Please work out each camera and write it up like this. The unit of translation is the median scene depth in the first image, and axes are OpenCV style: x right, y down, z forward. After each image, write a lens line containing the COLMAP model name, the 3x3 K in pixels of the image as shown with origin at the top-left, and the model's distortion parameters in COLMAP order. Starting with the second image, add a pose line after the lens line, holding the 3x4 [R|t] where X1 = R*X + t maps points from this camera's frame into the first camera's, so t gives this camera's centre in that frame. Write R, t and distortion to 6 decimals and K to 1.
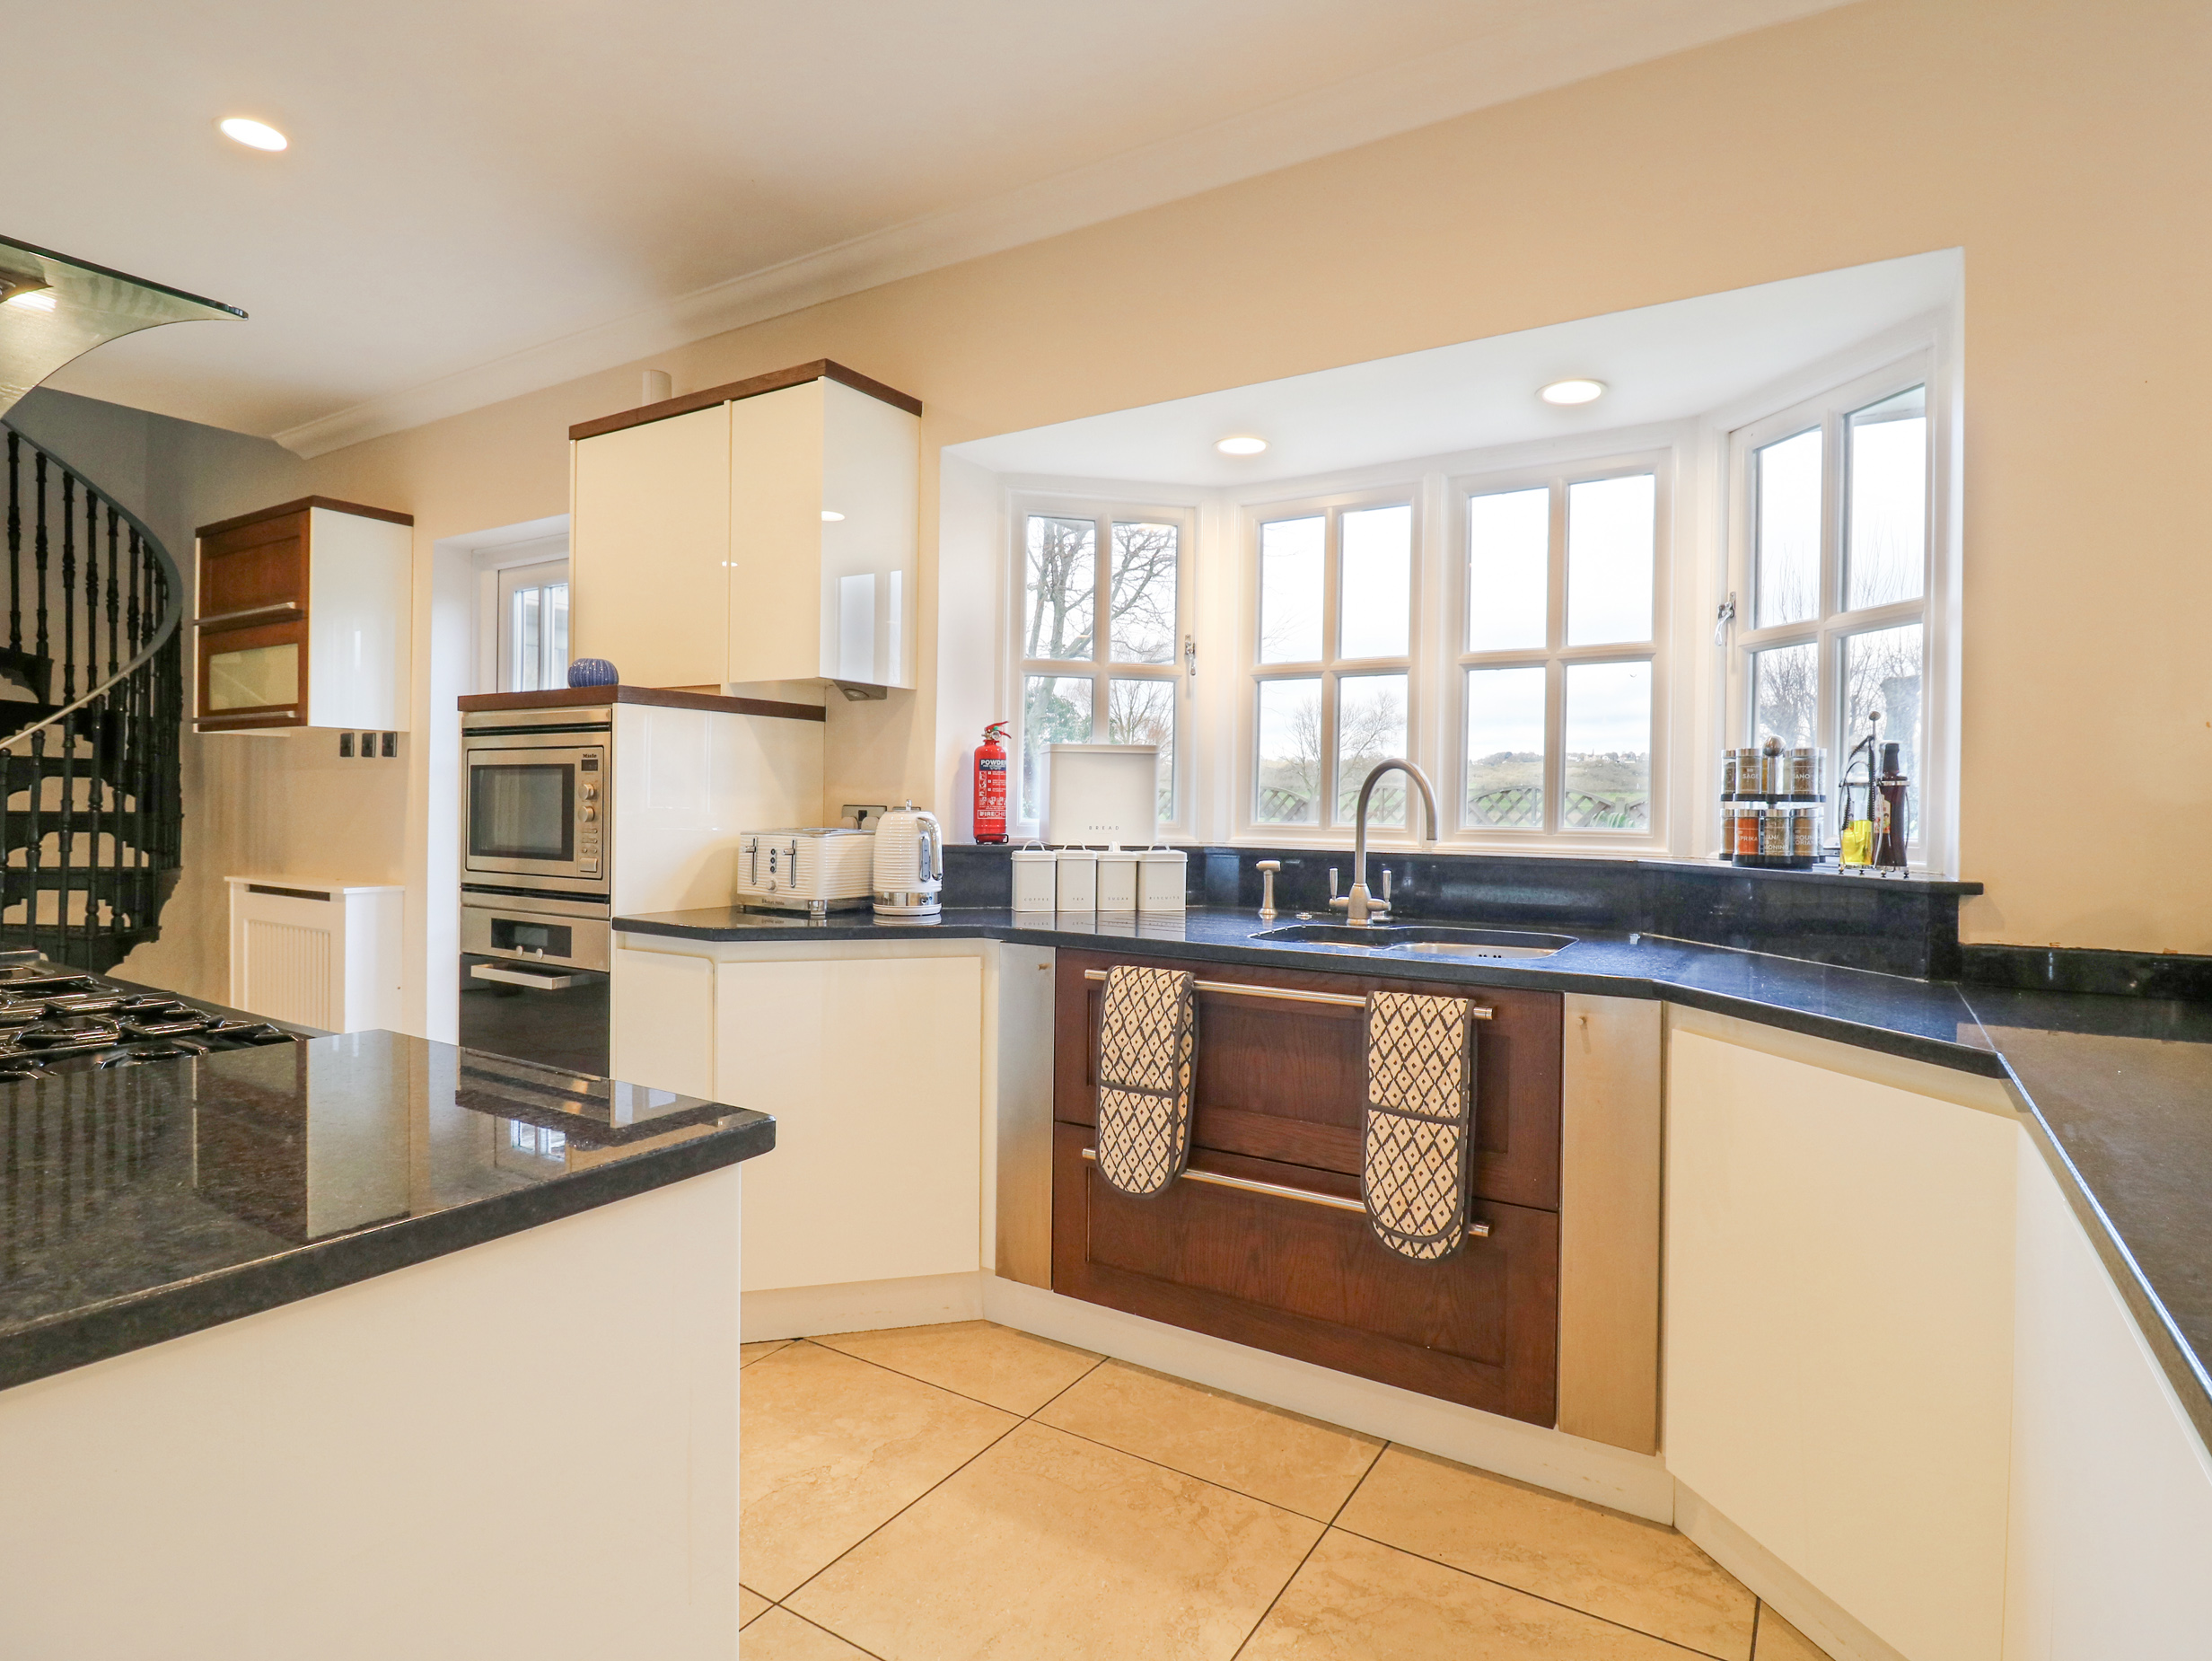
lens RADIAL K [[1150.9, 0, 1126.7], [0, 1150.9, 816.1], [0, 0, 1]] dist [0.010239, -0.021366]
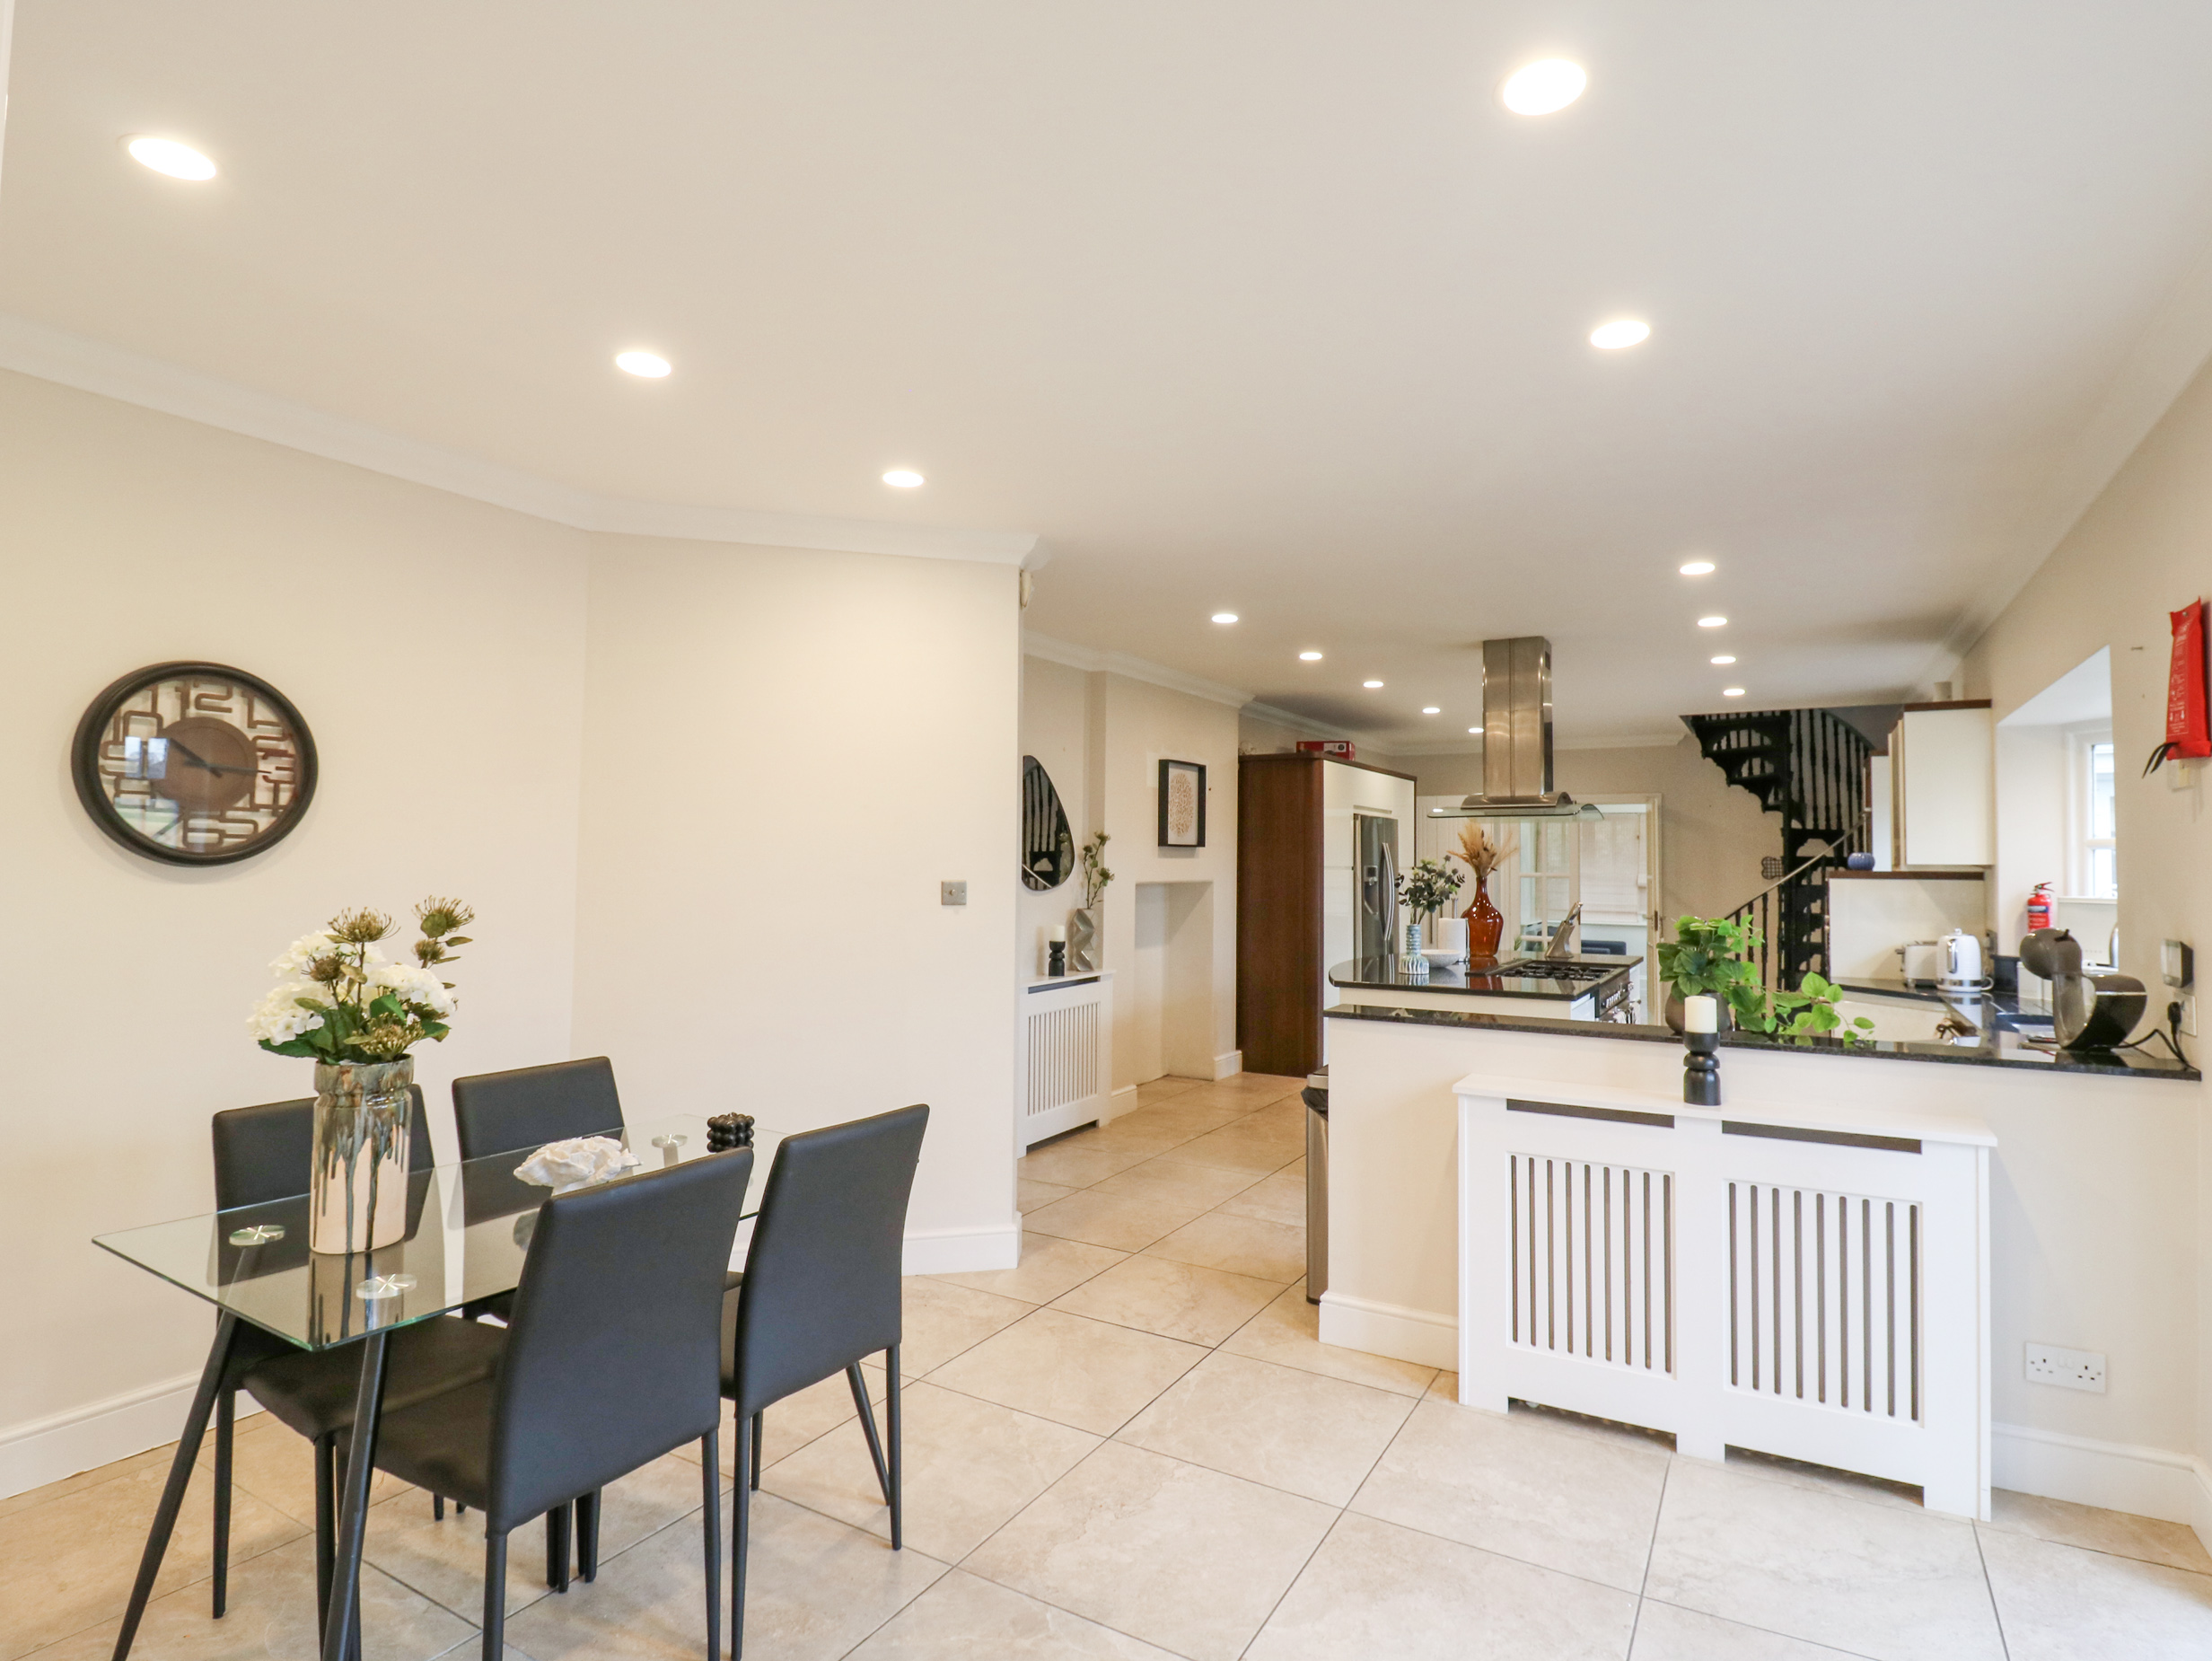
lens RADIAL K [[1150.9, 0, 1126.7], [0, 1150.9, 816.1], [0, 0, 1]] dist [0.010239, -0.021366]
pose [[0.029776, -0.054279, -0.998082, 1.698327], [-0.017213, 0.998349, -0.054807, -0.073942], [0.999408, 0.018812, 0.028793, -0.397621]]
